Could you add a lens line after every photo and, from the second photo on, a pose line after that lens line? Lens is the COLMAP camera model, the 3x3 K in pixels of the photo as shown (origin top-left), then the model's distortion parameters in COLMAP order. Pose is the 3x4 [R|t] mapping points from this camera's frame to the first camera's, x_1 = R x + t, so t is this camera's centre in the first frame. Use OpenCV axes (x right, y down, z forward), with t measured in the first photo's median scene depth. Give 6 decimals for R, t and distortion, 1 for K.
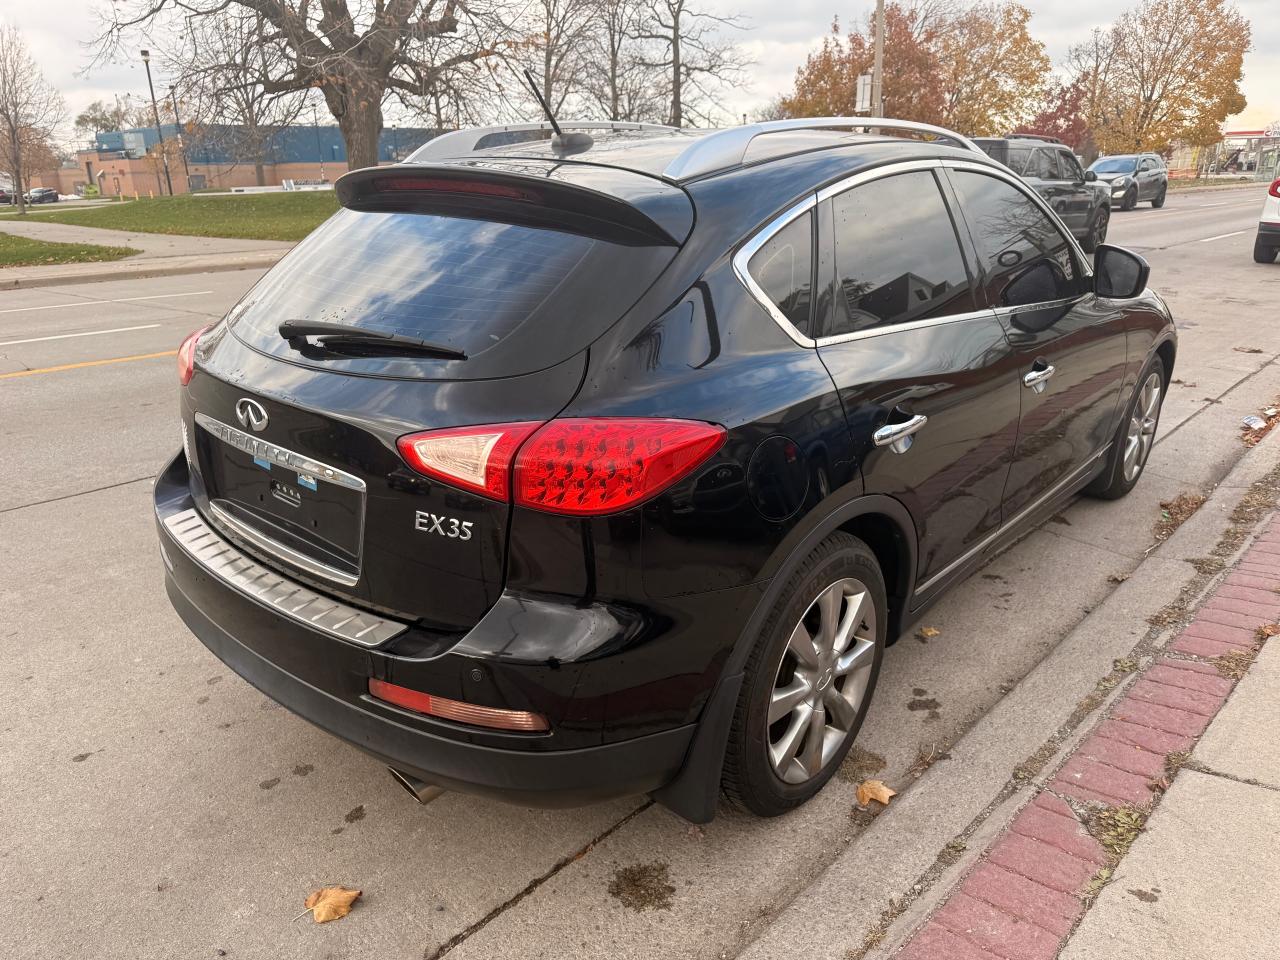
lens RADIAL K [[921.0, 0, 645.1], [0, 921.0, 478.4], [0, 0, 1]] dist [-0.000392, -0.000326]
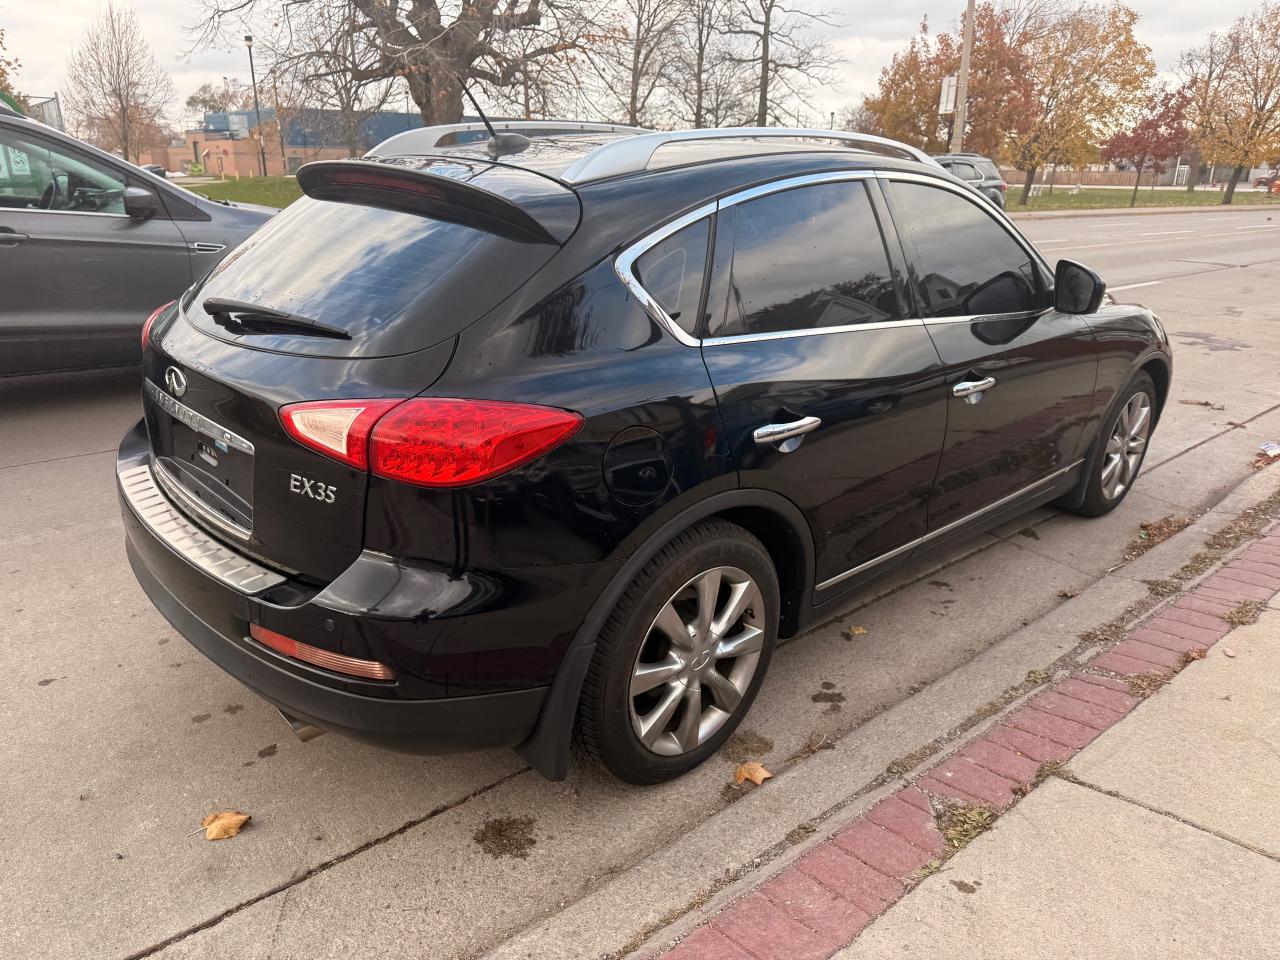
lens RADIAL K [[919.2, 0, 641.3], [0, 919.2, 481.2], [0, 0, 1]] dist [0.009197, -0.011505]
pose [[0.994682, 0.060557, -0.083306, 0.157064], [-0.059860, 0.998148, 0.010841, 0.003781], [0.083808, -0.005796, 0.996465, -0.043674]]
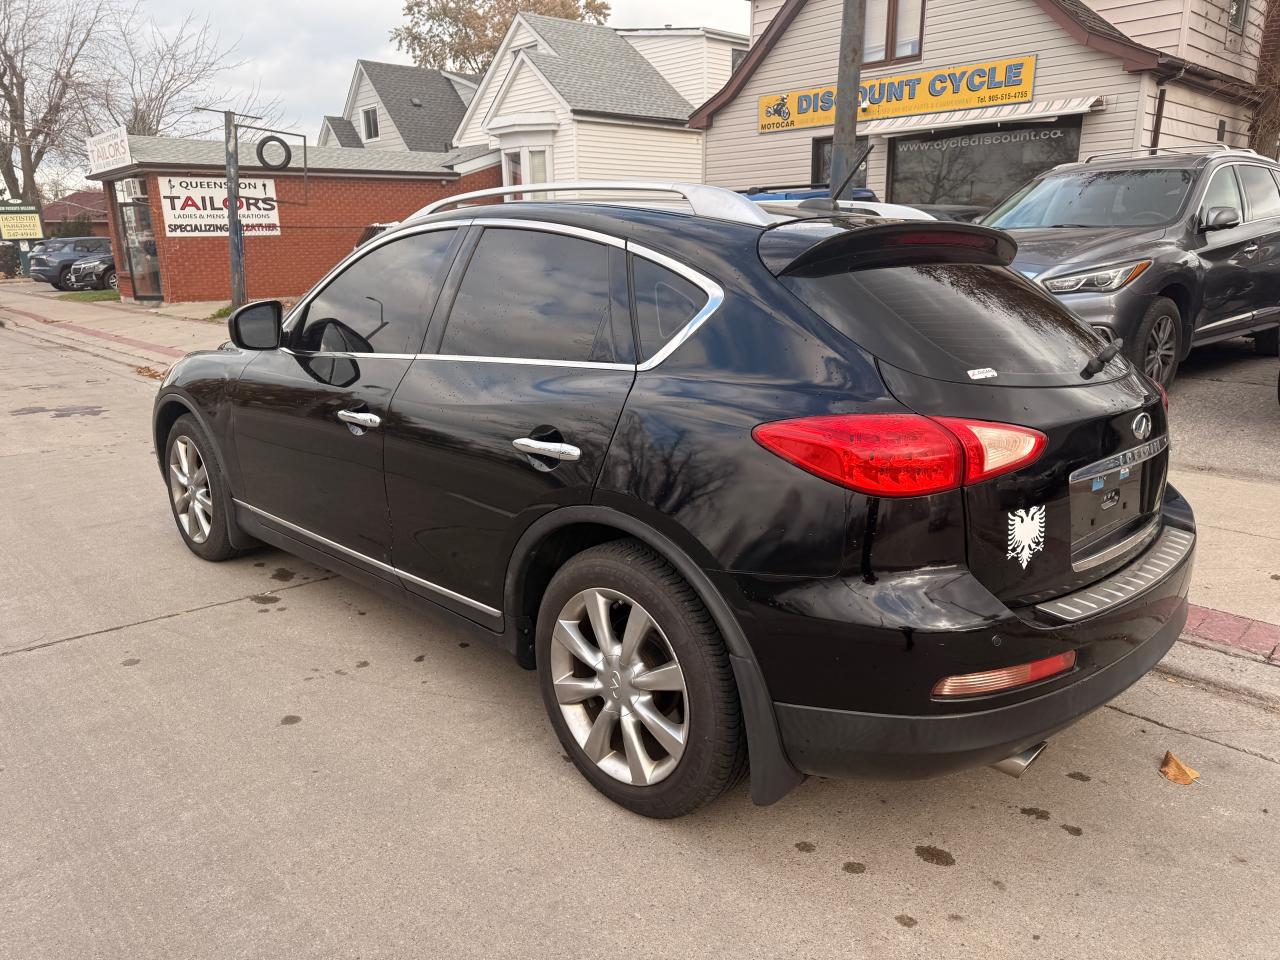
lens RADIAL K [[919.2, 0, 641.3], [0, 919.2, 481.2], [0, 0, 1]] dist [0.009197, -0.011505]
pose [[0.050591, -0.233400, 0.971064, -1.065392], [0.328775, 0.922006, 0.204480, -0.299731], [-0.943052, 0.308916, 0.123381, 0.981884]]
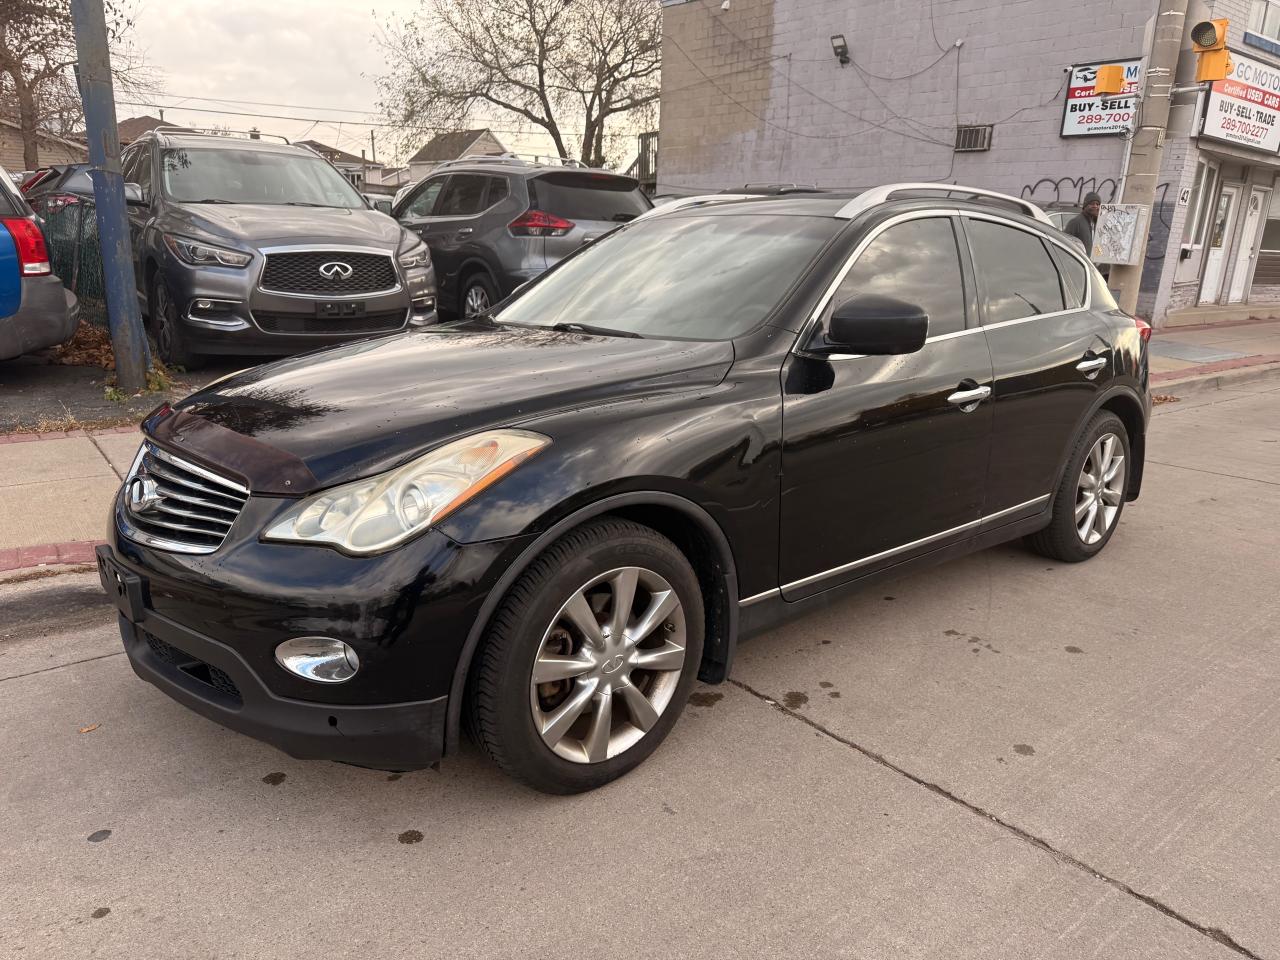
lens RADIAL K [[919.3, 0, 640.8], [0, 919.3, 482.3], [0, 0, 1]] dist [0.023903, -0.031127]
pose [[-0.993682, -0.042321, 0.103943, 0.251976], [0.022379, 0.832852, 0.553043, -0.802394], [-0.109975, 0.551875, -0.826644, 2.439897]]
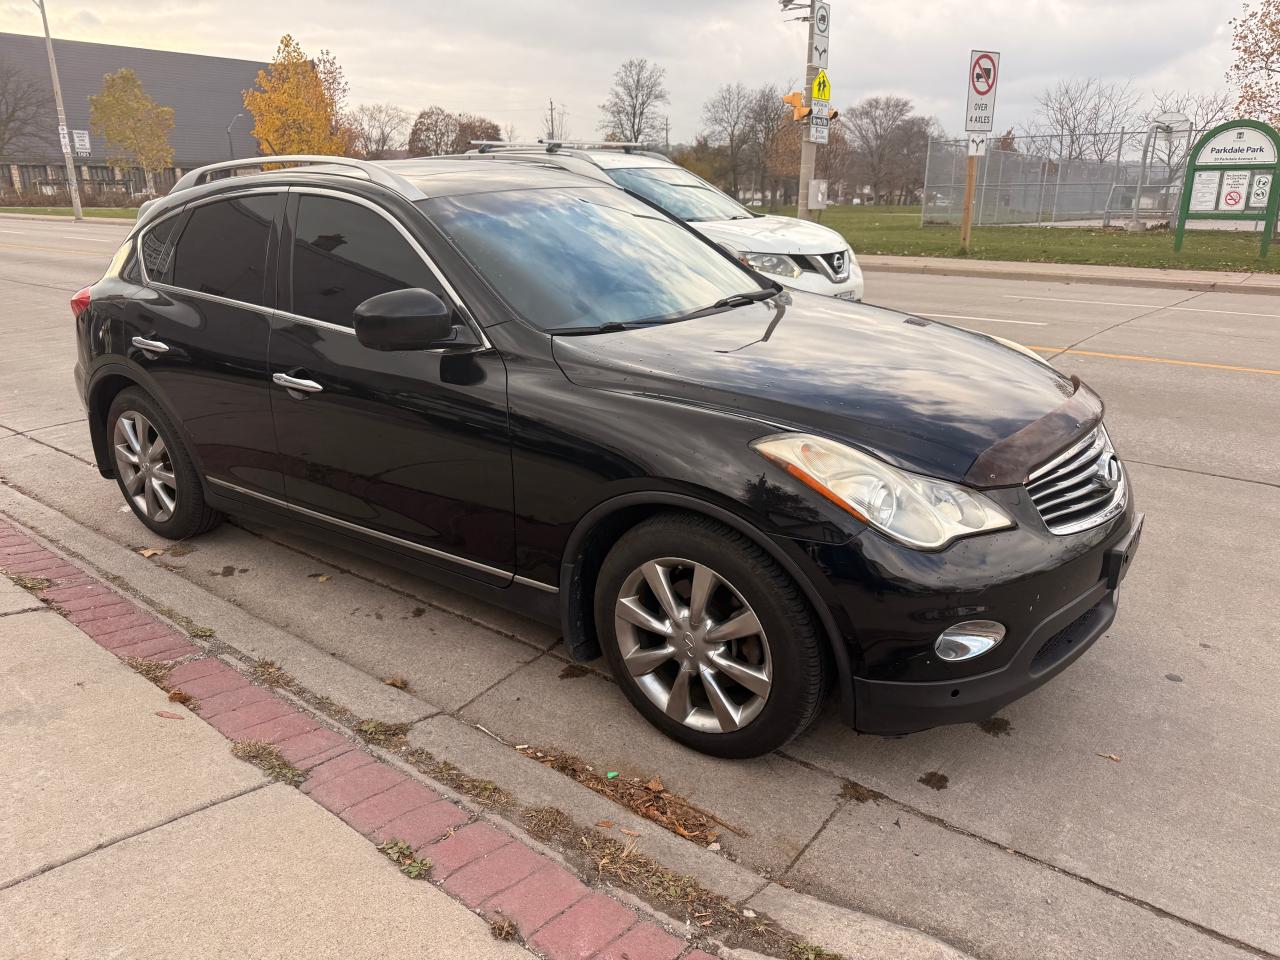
lens RADIAL K [[924.4, 0, 640.0], [0, 924.4, 480.0], [0, 0, 1]] dist [0.004909, -0.008774]
pose [[0.074306, 0.287678, -0.954840, 1.546831], [-0.337939, 0.908098, 0.247297, -0.405858], [0.938230, 0.304302, 0.164694, 1.244666]]
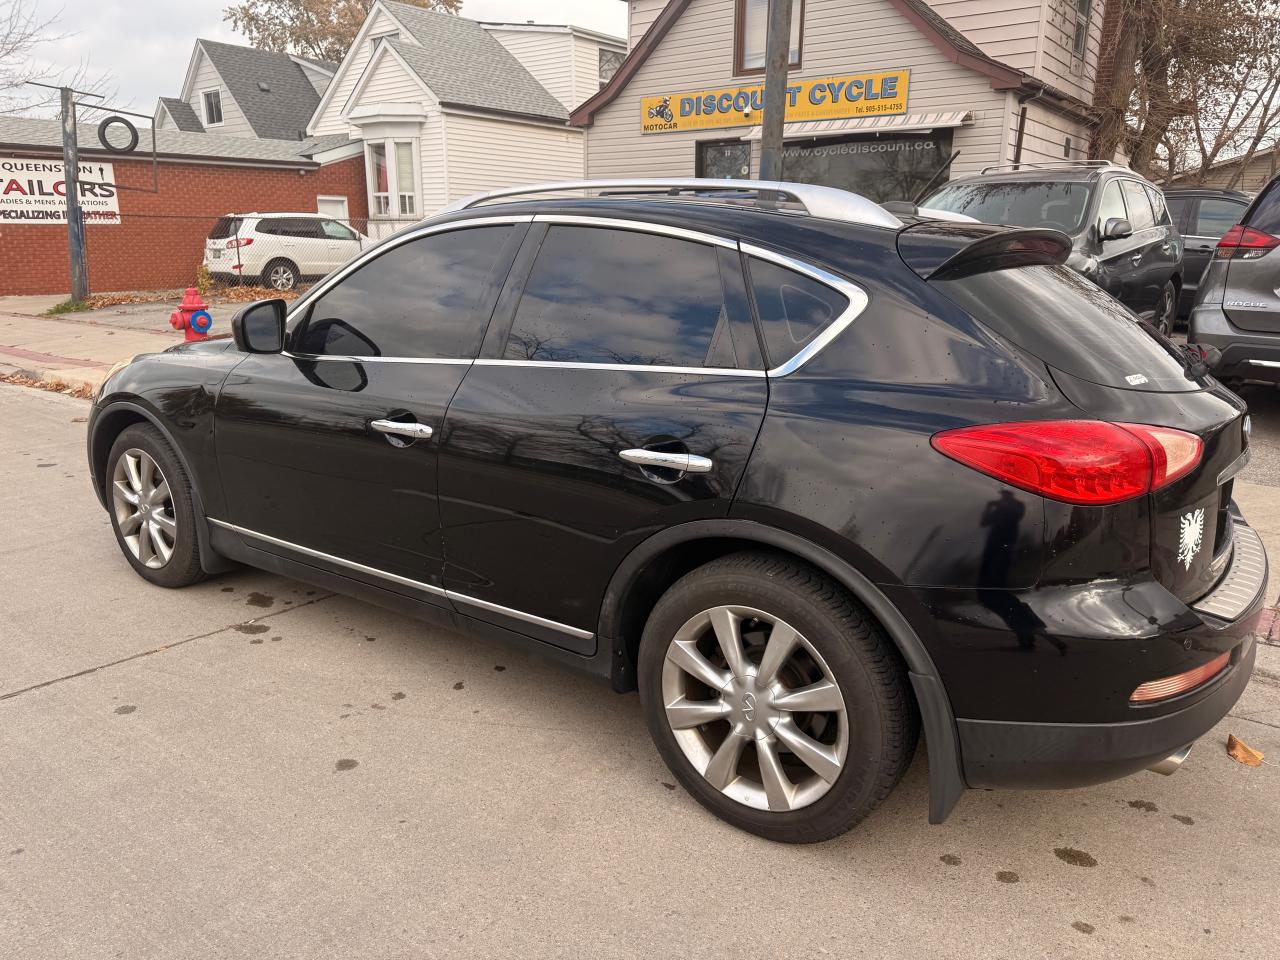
lens RADIAL K [[920.5, 0, 641.3], [0, 920.5, 471.6], [0, 0, 1]] dist [0.013400, -0.018026]
pose [[-0.112527, -0.224482, 0.967959, -1.016505], [0.312095, 0.916864, 0.248914, -0.379250], [-0.943363, 0.330105, -0.033112, 1.207660]]
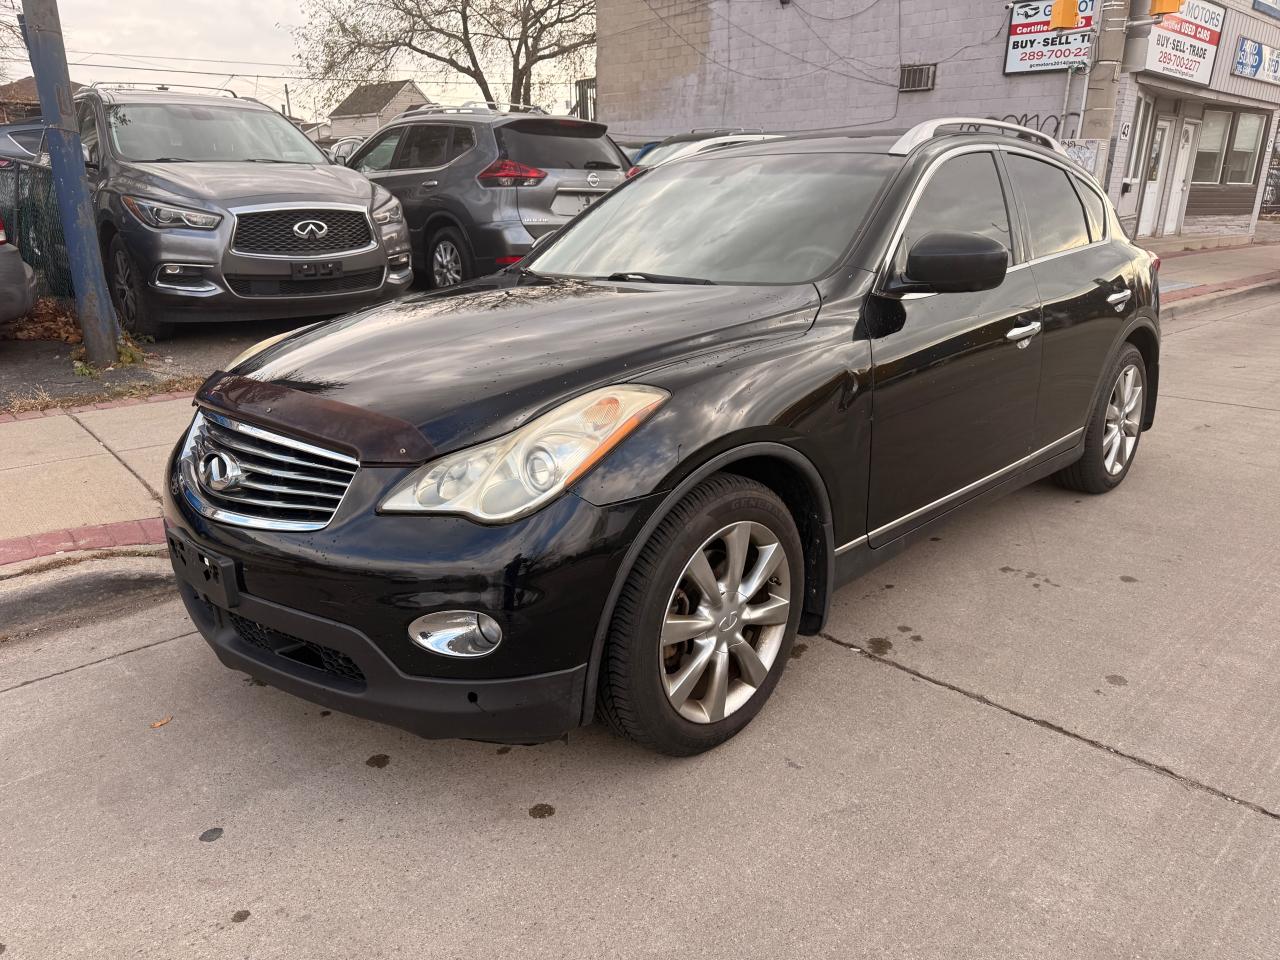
lens RADIAL K [[920.5, 0, 641.3], [0, 920.5, 471.6], [0, 0, 1]] dist [0.013400, -0.018026]
pose [[-0.999349, 0.003382, 0.035915, 0.400147], [0.023819, 0.809580, 0.586526, -0.789851], [-0.027092, 0.586999, -0.809134, 2.426177]]
